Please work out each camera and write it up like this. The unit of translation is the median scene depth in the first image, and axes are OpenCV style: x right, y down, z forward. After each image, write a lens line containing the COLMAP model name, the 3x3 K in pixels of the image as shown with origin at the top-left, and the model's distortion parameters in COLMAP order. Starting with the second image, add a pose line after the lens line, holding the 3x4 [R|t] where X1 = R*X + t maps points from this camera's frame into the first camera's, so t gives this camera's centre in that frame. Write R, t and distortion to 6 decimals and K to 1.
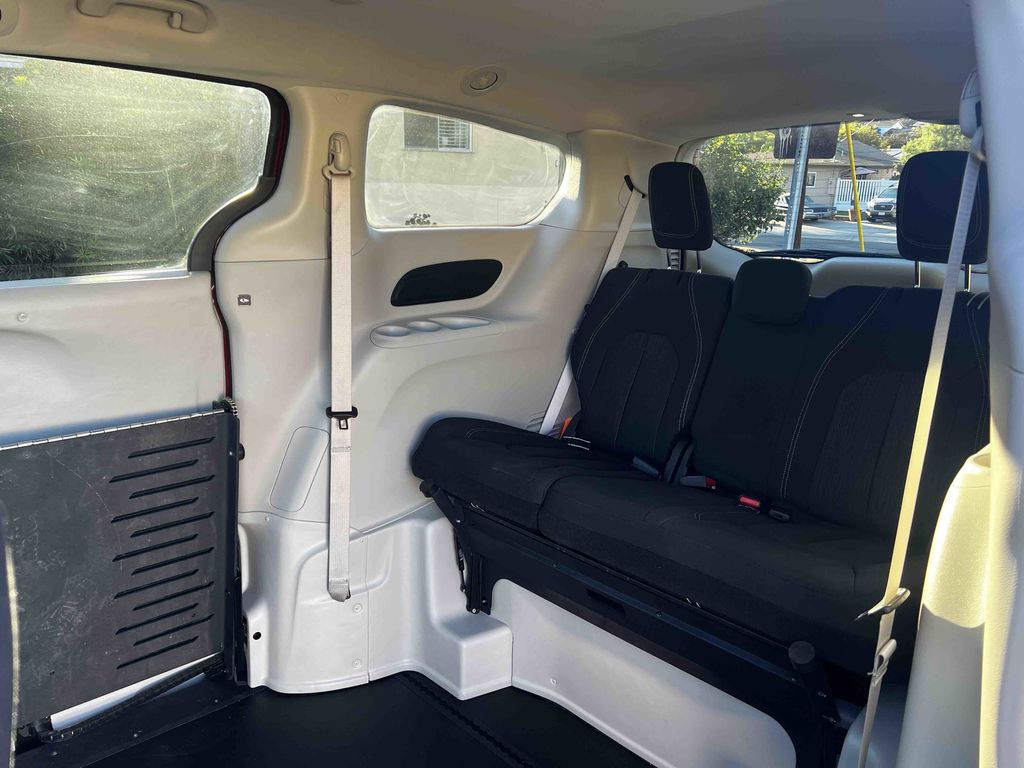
lens RADIAL K [[794.4, 0, 511.2], [0, 794.4, 383.0], [0, 0, 1]] dist [0.058642, -0.064070]
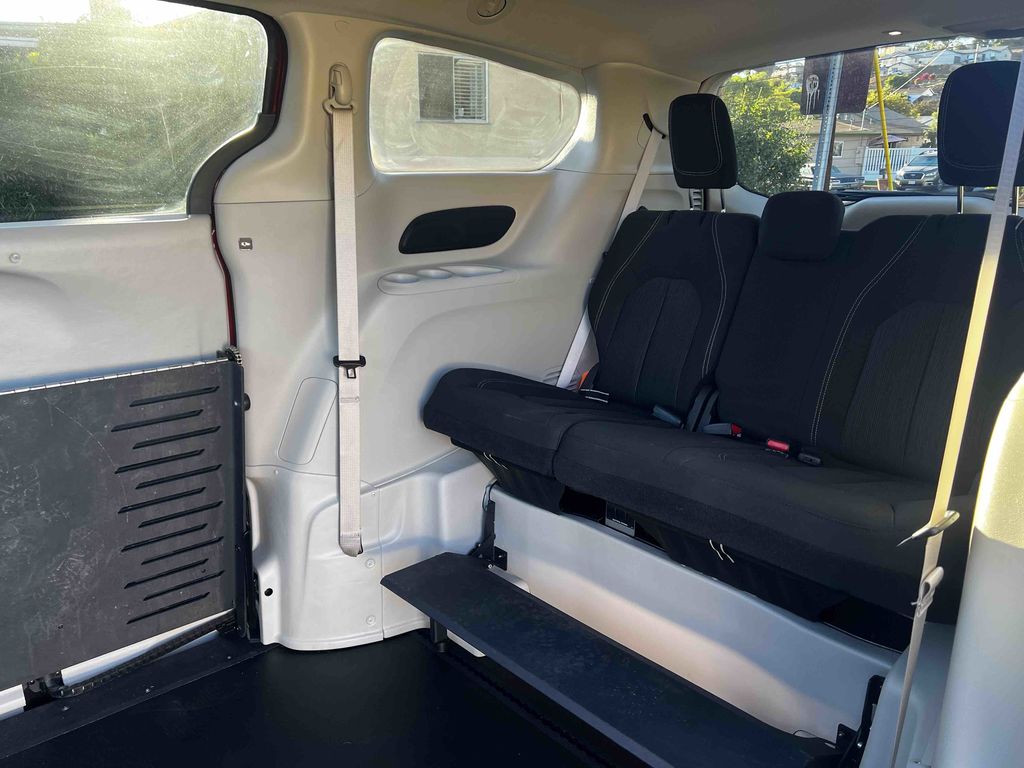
lens RADIAL K [[794.4, 0, 506.5], [0, 794.4, 390.7], [0, 0, 1]] dist [0.058642, -0.064070]
pose [[0.999378, -0.011699, -0.033273, 0.009094], [0.012745, 0.999426, 0.031392, 0.045145], [0.032887, -0.031797, 0.998953, 0.042956]]
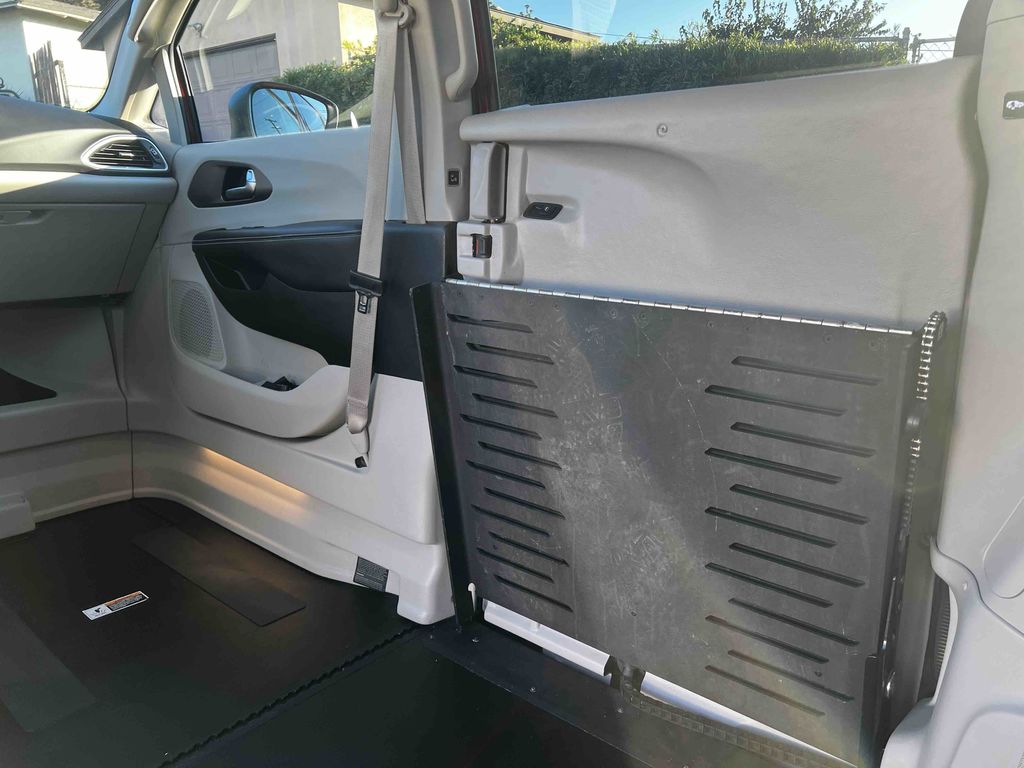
lens RADIAL K [[794.4, 0, 506.6], [0, 794.4, 383.4], [0, 0, 1]] dist [0.058642, -0.064070]
pose [[0.109505, 0.216415, -0.970141, 0.111174], [-0.234097, 0.954171, 0.186429, 0.029607], [0.966027, 0.206692, 0.155148, 0.666308]]
